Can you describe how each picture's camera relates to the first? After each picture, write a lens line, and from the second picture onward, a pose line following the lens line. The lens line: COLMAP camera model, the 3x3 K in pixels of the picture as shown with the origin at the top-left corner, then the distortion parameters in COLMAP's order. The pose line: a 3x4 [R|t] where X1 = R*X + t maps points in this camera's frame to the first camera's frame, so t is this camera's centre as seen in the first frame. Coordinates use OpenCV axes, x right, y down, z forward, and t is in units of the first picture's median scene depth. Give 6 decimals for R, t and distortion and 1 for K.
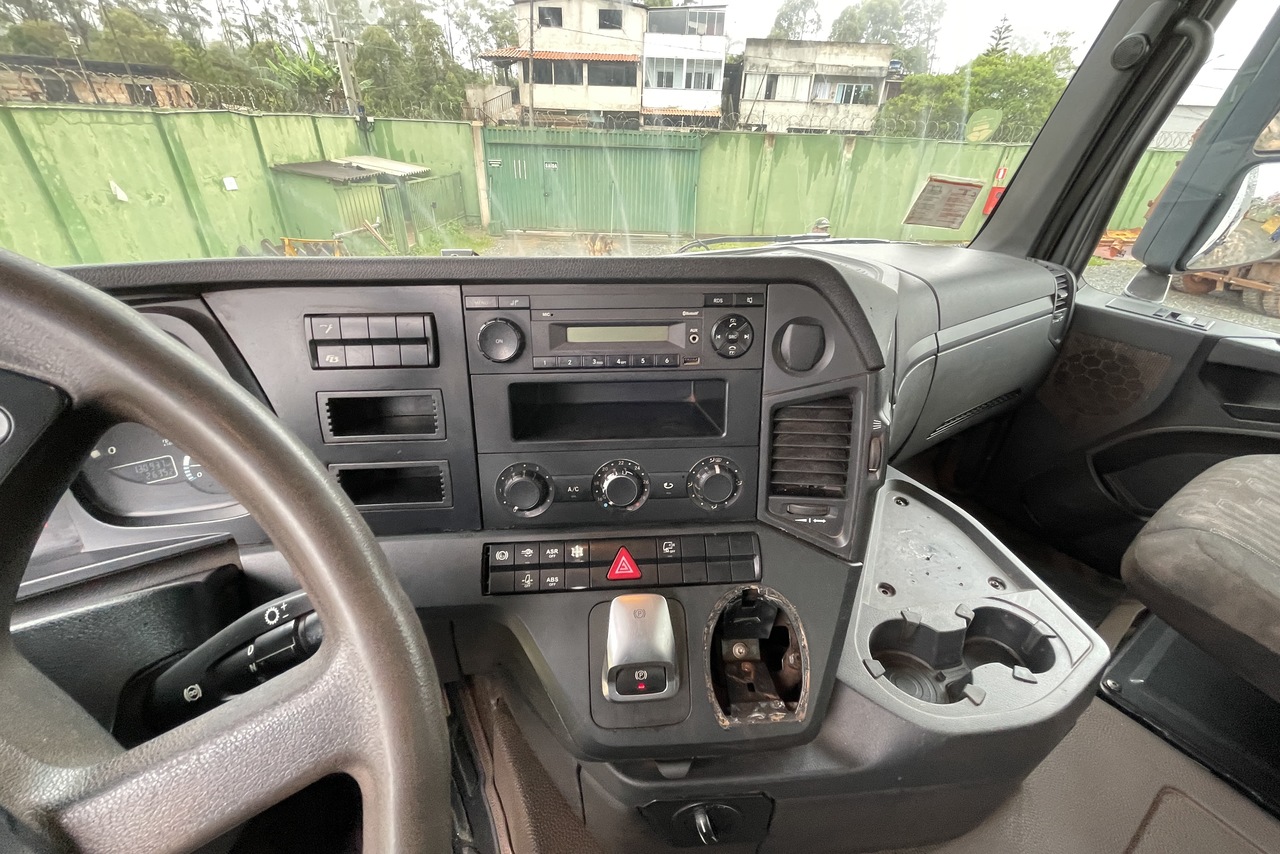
lens RADIAL K [[514.3, 0, 639.7], [0, 514.3, 424.9], [0, 0, 1]] dist [-0.001777, 0.000075]
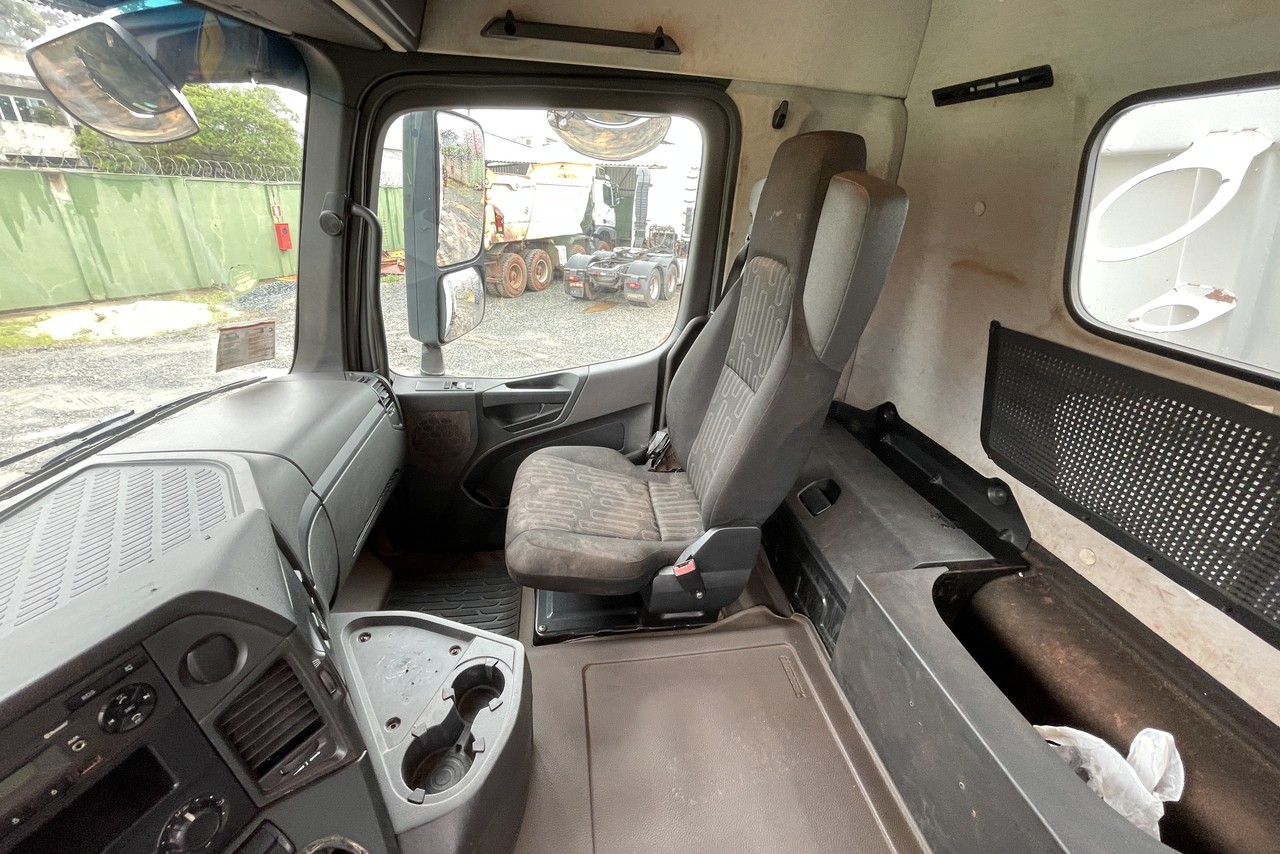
lens RADIAL K [[513.6, 0, 636.4], [0, 513.6, 426.0], [0, 0, 1]] dist [-0.001093, 0.000032]
pose [[0.417519, -0.388829, 0.821273, -0.000238], [0.422696, 0.883186, 0.203251, -0.015894], [-0.804367, 0.262288, 0.533104, -0.015454]]
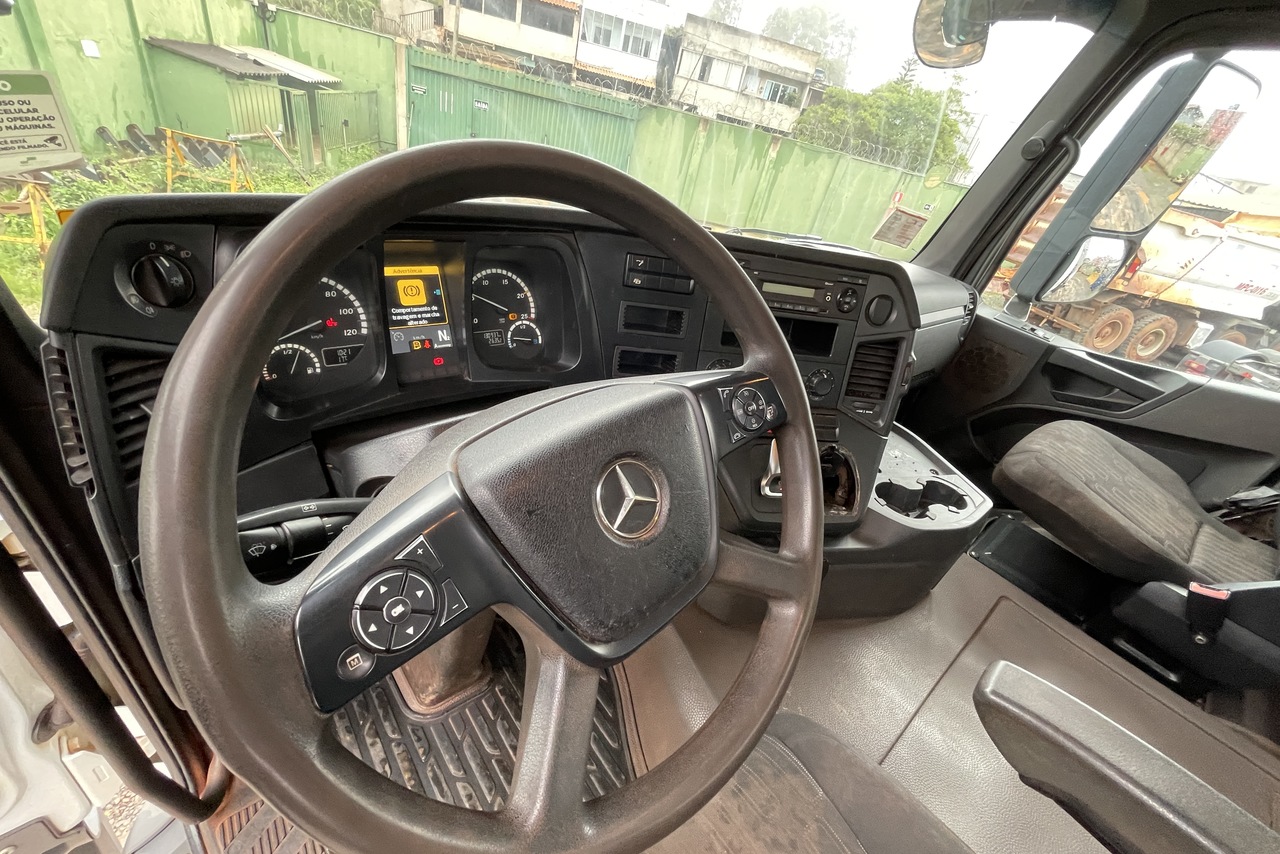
lens RADIAL K [[514.3, 0, 639.7], [0, 514.3, 424.9], [0, 0, 1]] dist [-0.001777, 0.000075]
pose [[0.975979, 0.086643, 0.199894, -0.030898], [-0.097845, 0.994099, 0.046838, 0.009051], [-0.194656, -0.065271, 0.978697, -0.023138]]
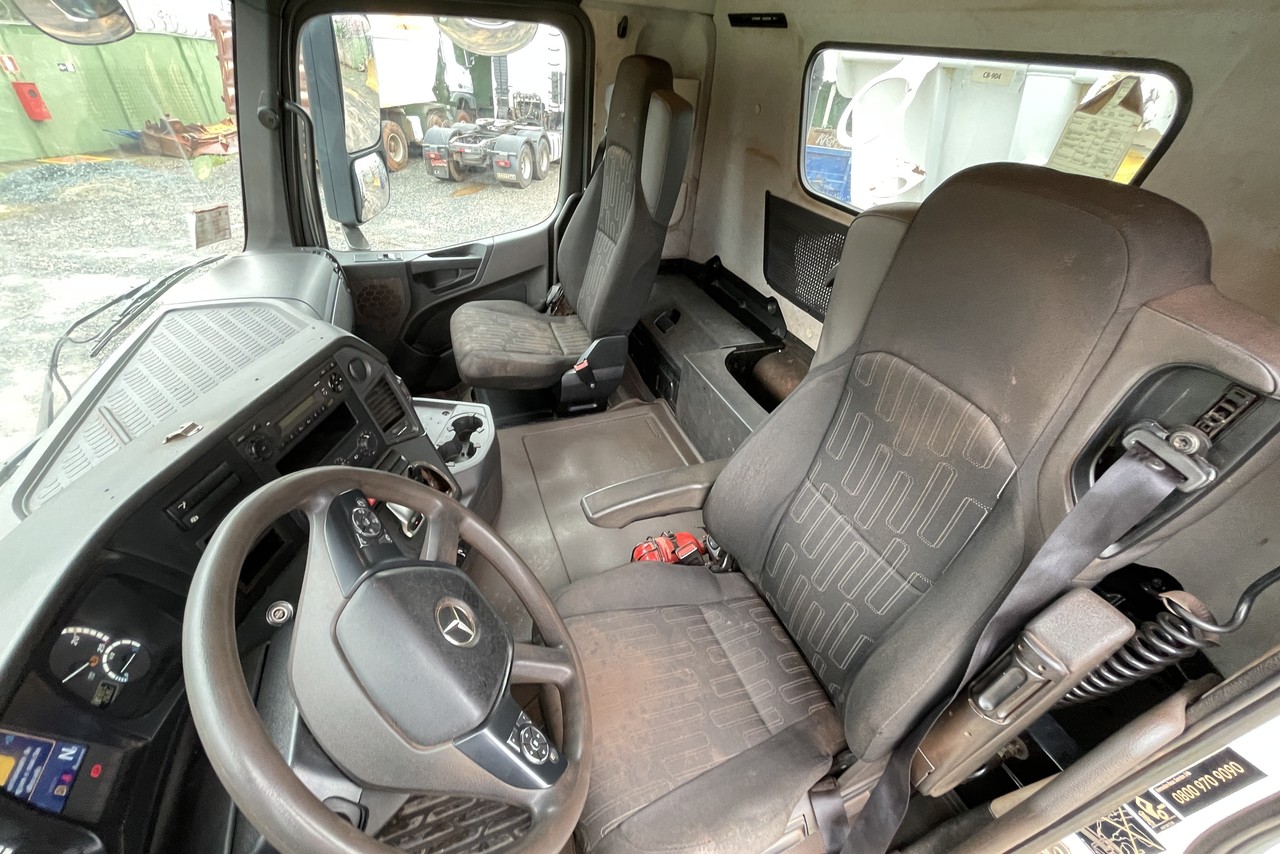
lens RADIAL K [[513.6, 0, 636.4], [0, 513.6, 426.0], [0, 0, 1]] dist [-0.001093, 0.000032]
pose [[0.203903, -0.585130, 0.784886, -0.049843], [0.429897, 0.773812, 0.465192, -0.017999], [-0.879552, 0.242566, 0.409328, -0.034579]]
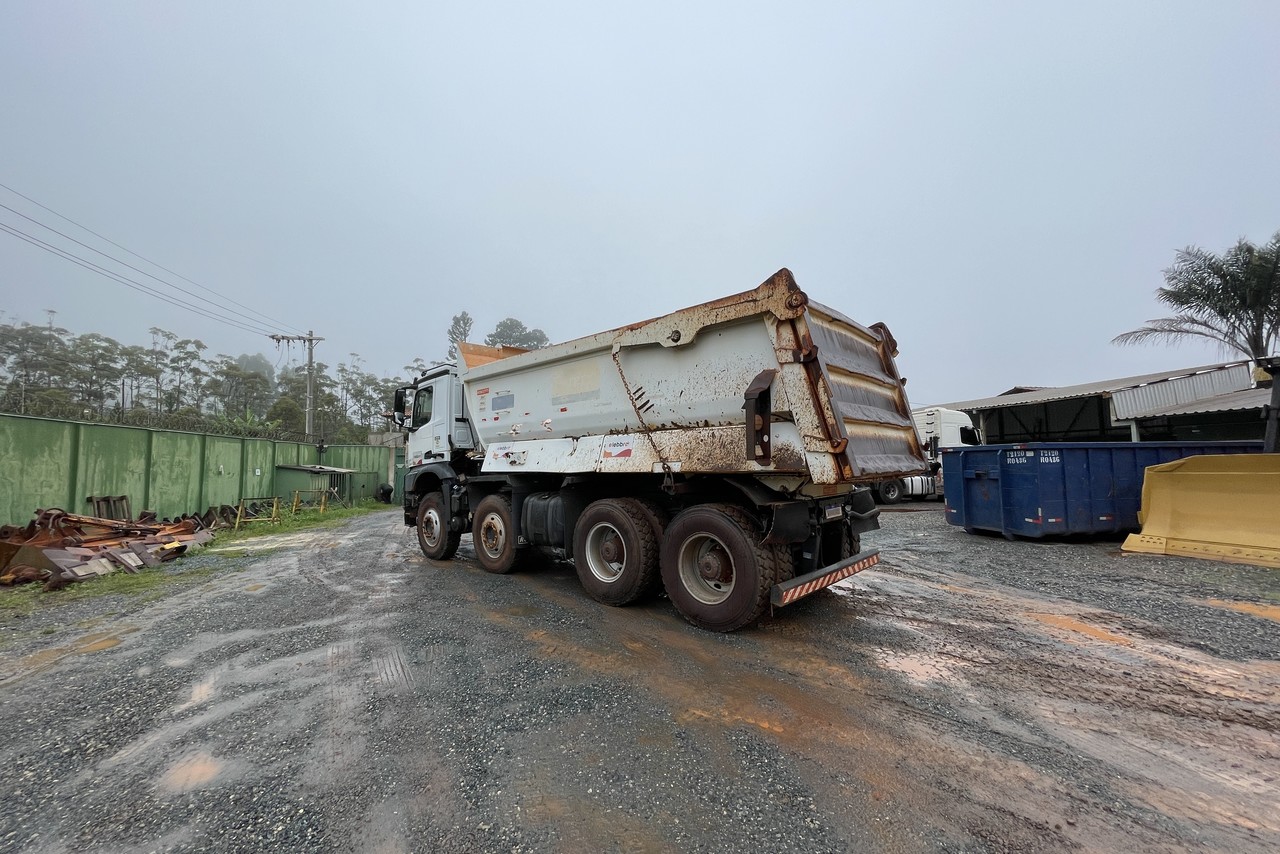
lens RADIAL K [[513.6, 0, 636.4], [0, 513.6, 426.0], [0, 0, 1]] dist [-0.001093, 0.000032]
pose [[0.970209, -0.022881, 0.241188, 0.073703], [0.154458, 0.825389, -0.543024, 0.486118], [-0.186649, 0.564100, 0.804334, -0.671295]]
